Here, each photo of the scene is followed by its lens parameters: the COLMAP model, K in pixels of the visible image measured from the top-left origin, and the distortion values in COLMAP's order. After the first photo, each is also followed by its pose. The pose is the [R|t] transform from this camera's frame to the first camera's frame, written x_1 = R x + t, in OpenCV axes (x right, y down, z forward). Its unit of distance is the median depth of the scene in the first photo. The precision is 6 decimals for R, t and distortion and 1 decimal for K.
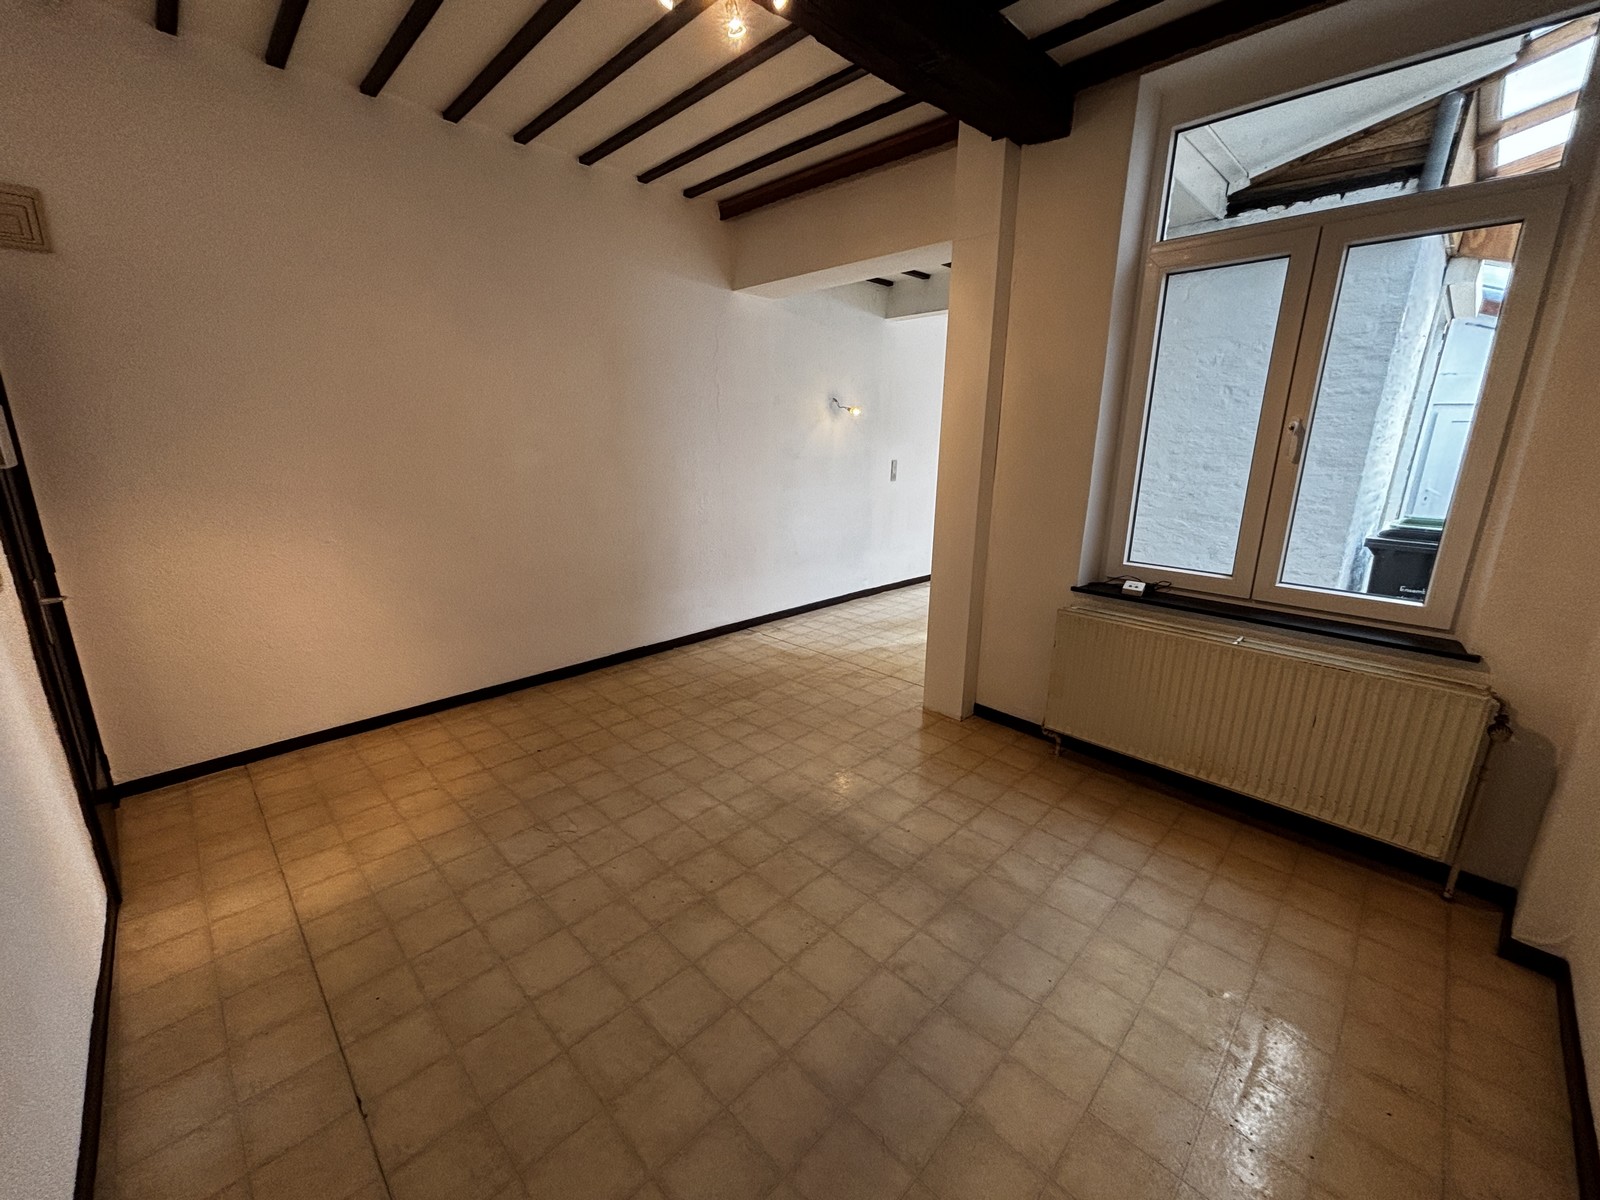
lens RADIAL K [[645.6, 0, 793.1], [0, 645.6, 596.9], [0, 0, 1]] dist [-0.001938, 0.001620]
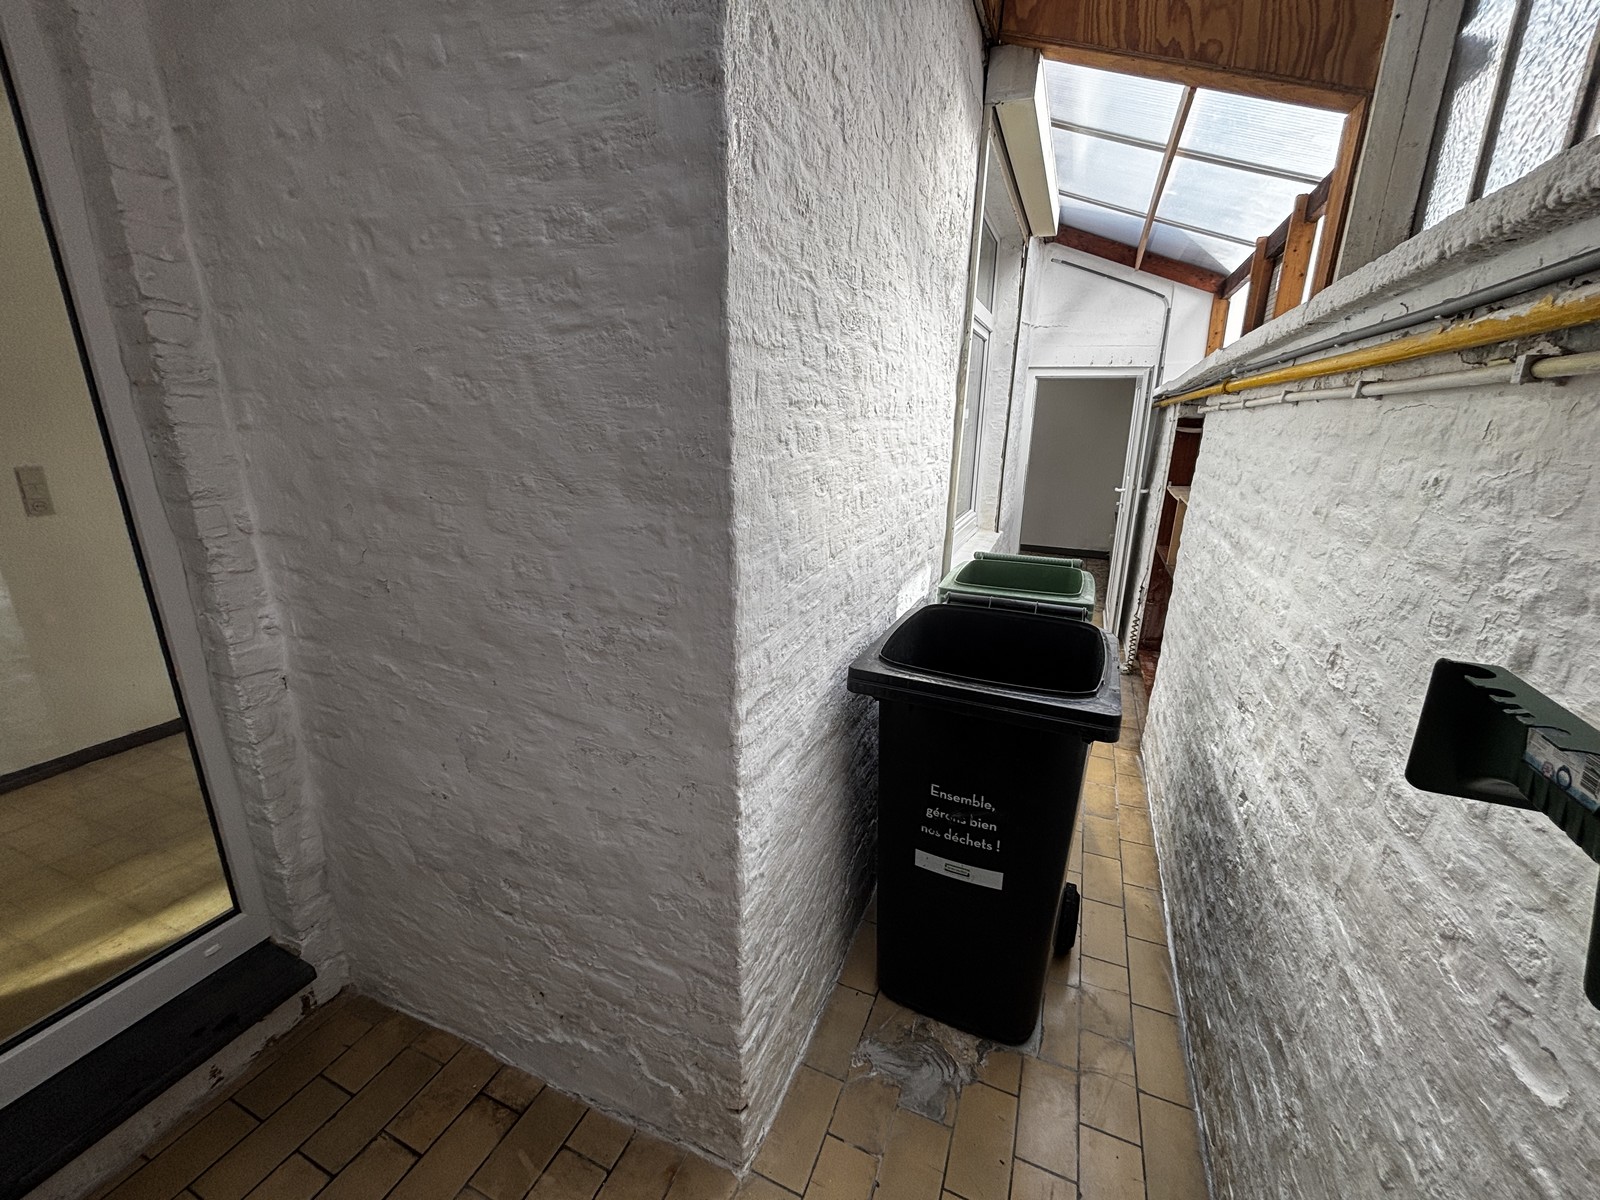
lens RADIAL K [[645.6, 0, 794.1], [0, 645.6, 593.3], [0, 0, 1]] dist [-0.001938, 0.001620]
pose [[0.923709, -0.110156, 0.366915, 0.666179], [0.099905, 0.993892, 0.046878, -0.143706], [-0.369838, -0.006645, 0.929073, 0.605831]]
